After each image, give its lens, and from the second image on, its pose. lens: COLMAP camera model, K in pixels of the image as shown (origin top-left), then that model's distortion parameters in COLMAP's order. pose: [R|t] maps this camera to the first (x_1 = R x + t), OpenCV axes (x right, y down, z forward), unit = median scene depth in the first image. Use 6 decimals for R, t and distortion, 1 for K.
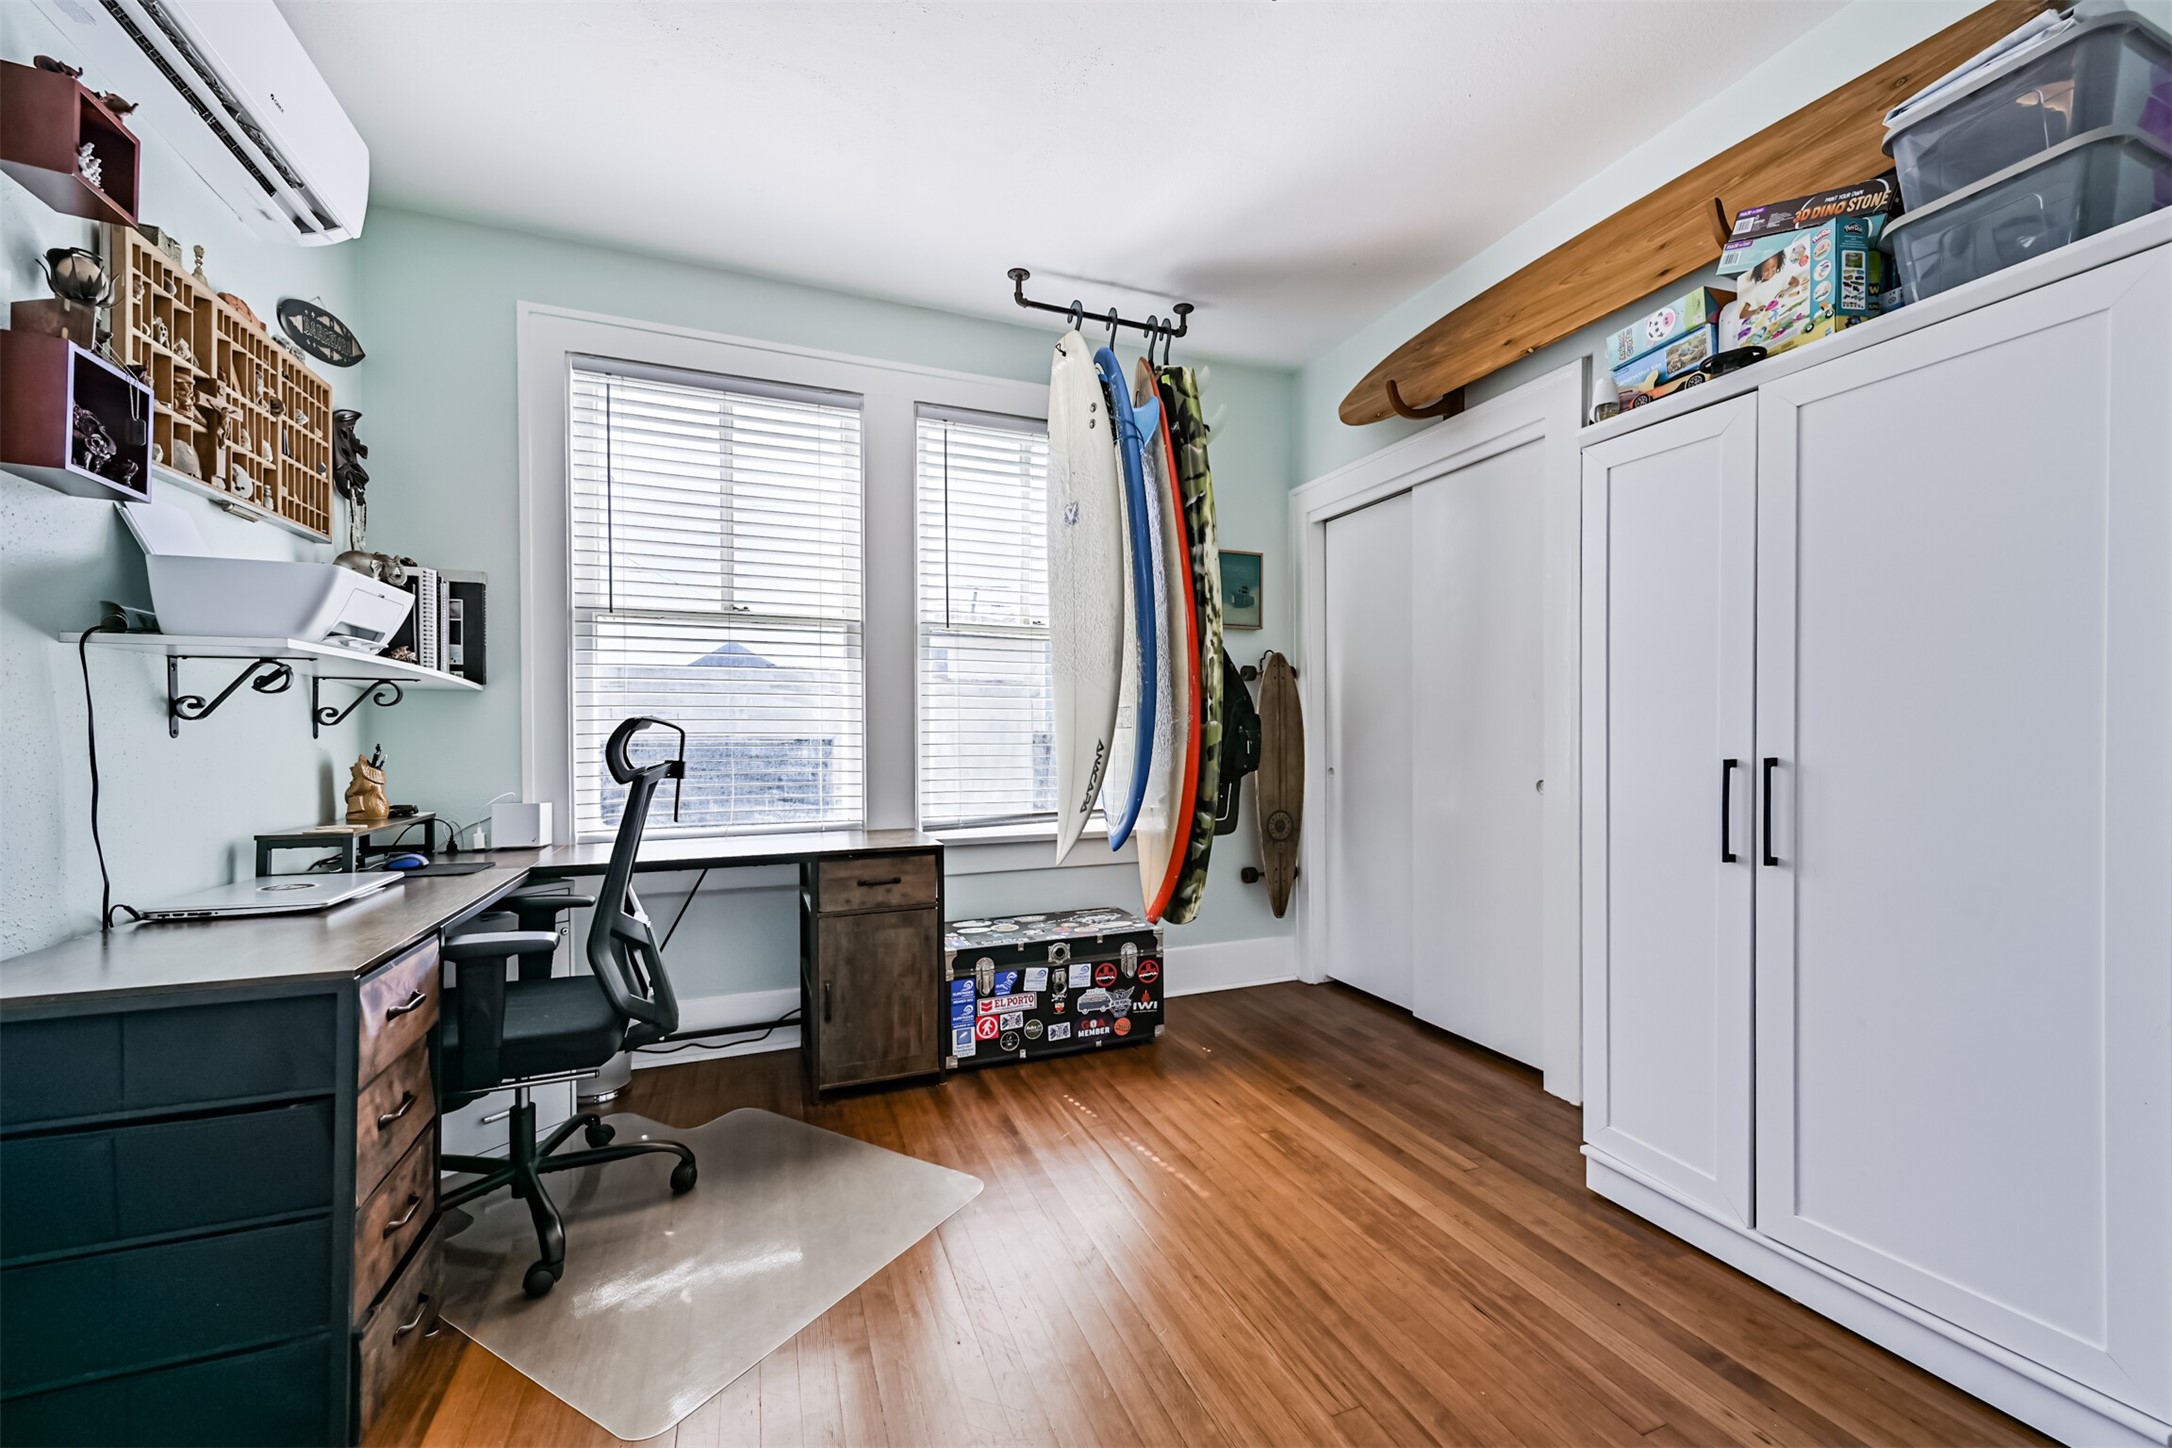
lens RADIAL K [[854.7, 0, 1088.0], [0, 854.7, 745.5], [0, 0, 1]] dist [0.001308, 0.000955]
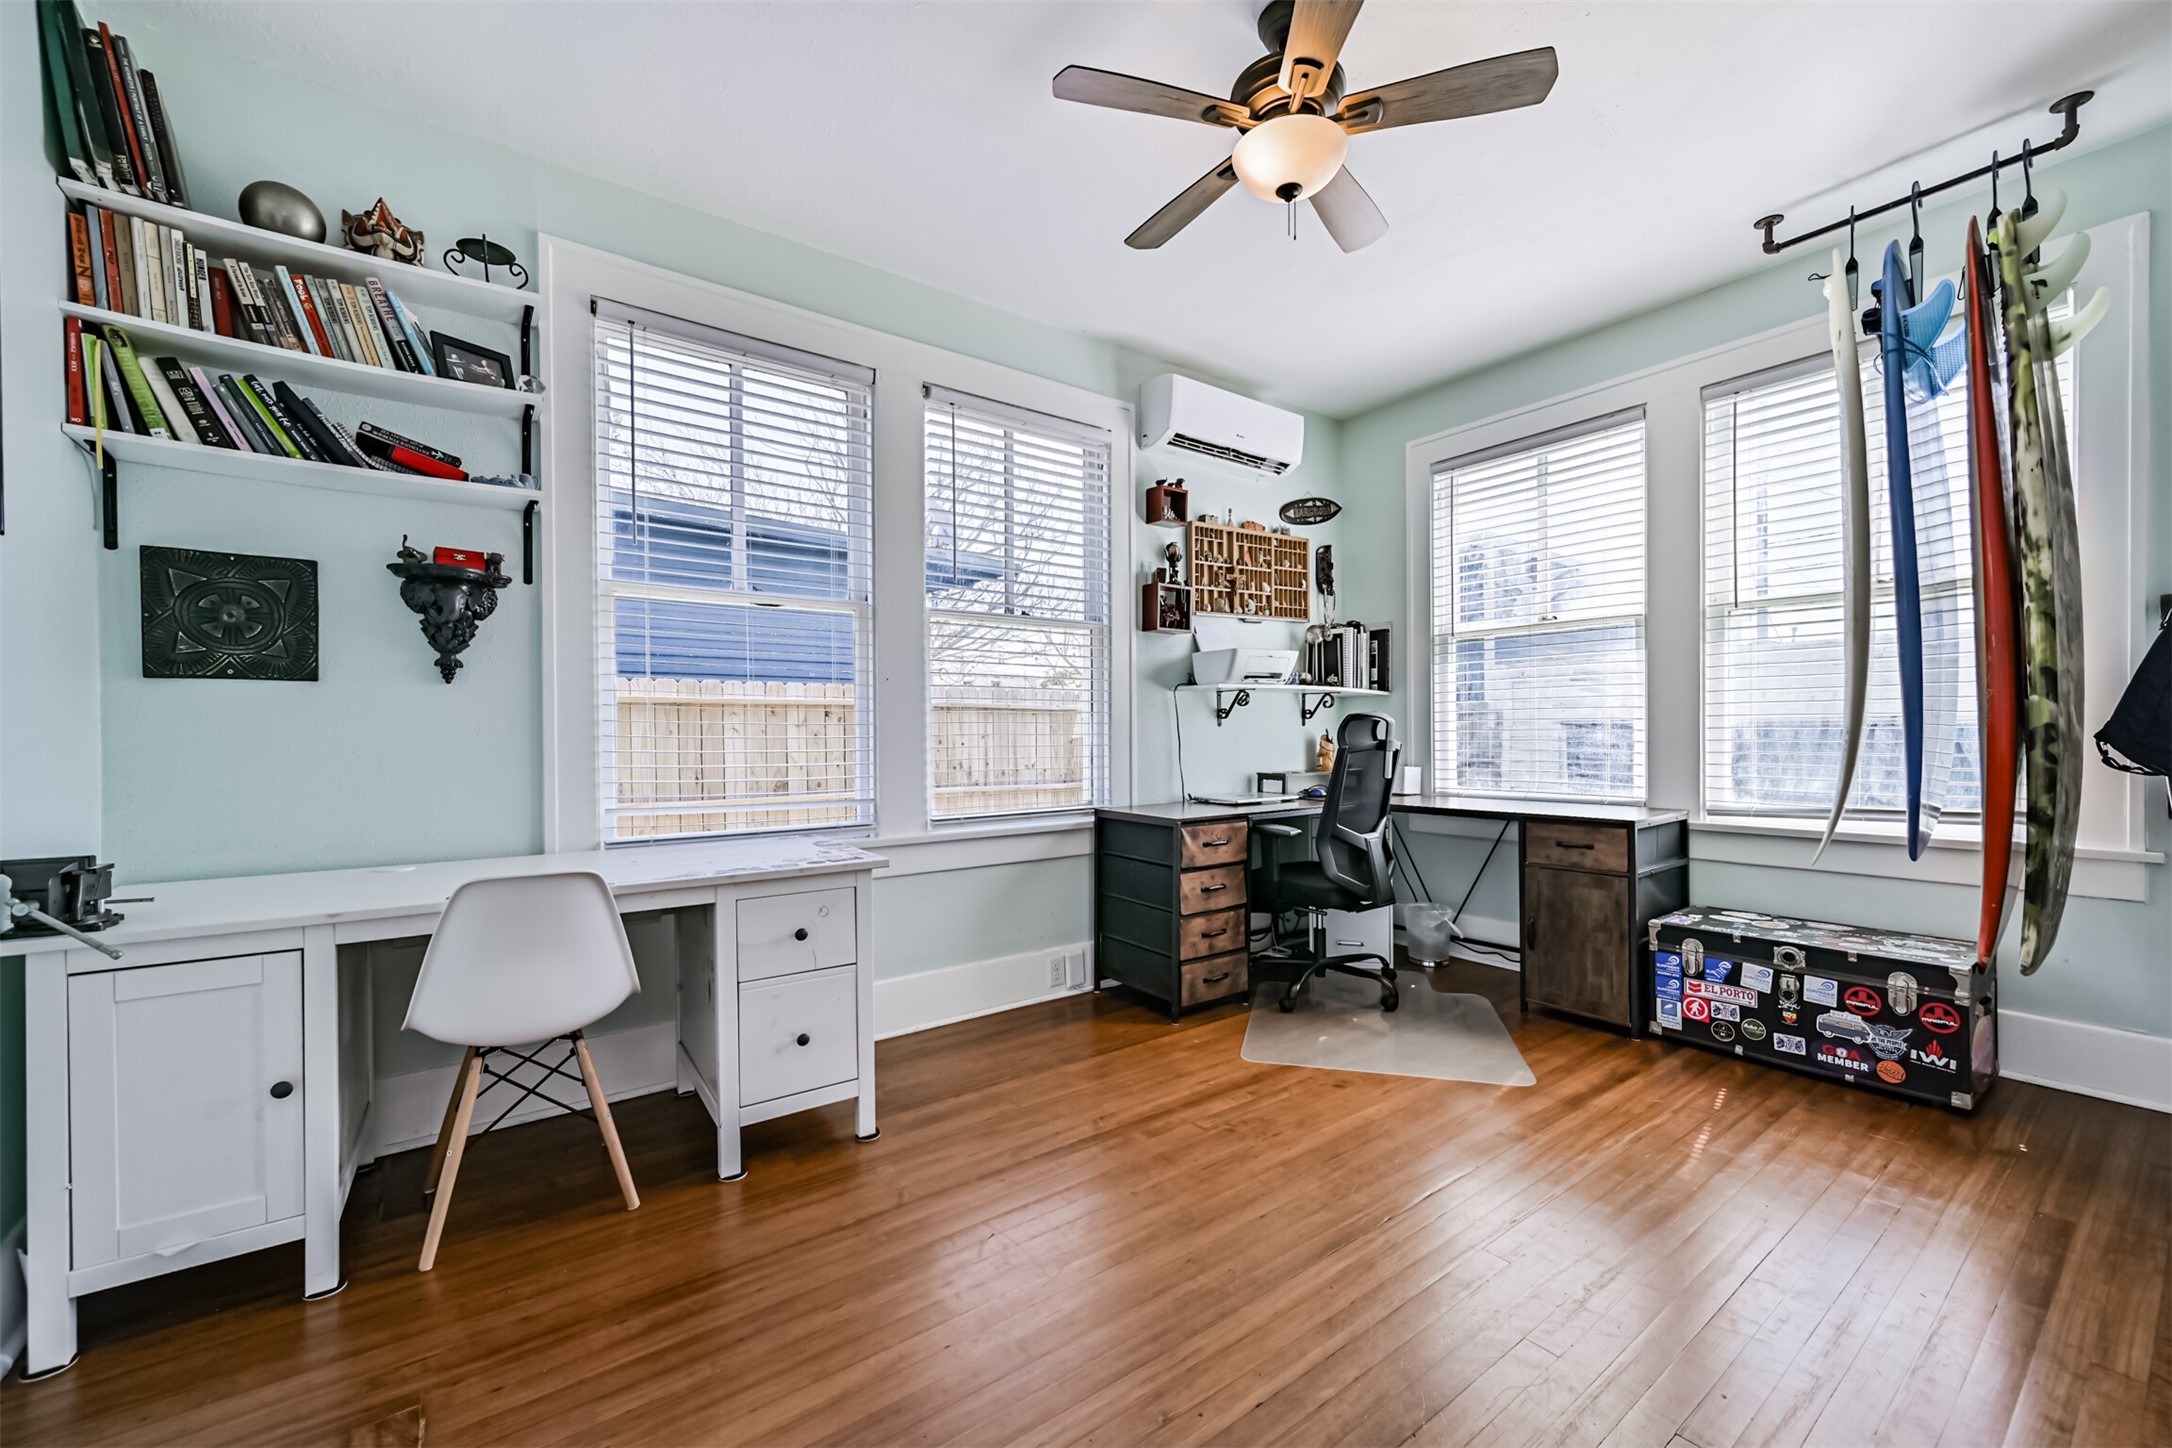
lens RADIAL K [[854.7, 0, 1077.3], [0, 854.7, 734.6], [0, 0, 1]] dist [0.001308, 0.000955]
pose [[0.233277, 0.006703, -0.972387, 0.690405], [0.004344, 0.999959, 0.007936, -0.005272], [0.972401, -0.006075, 0.233239, 0.053315]]
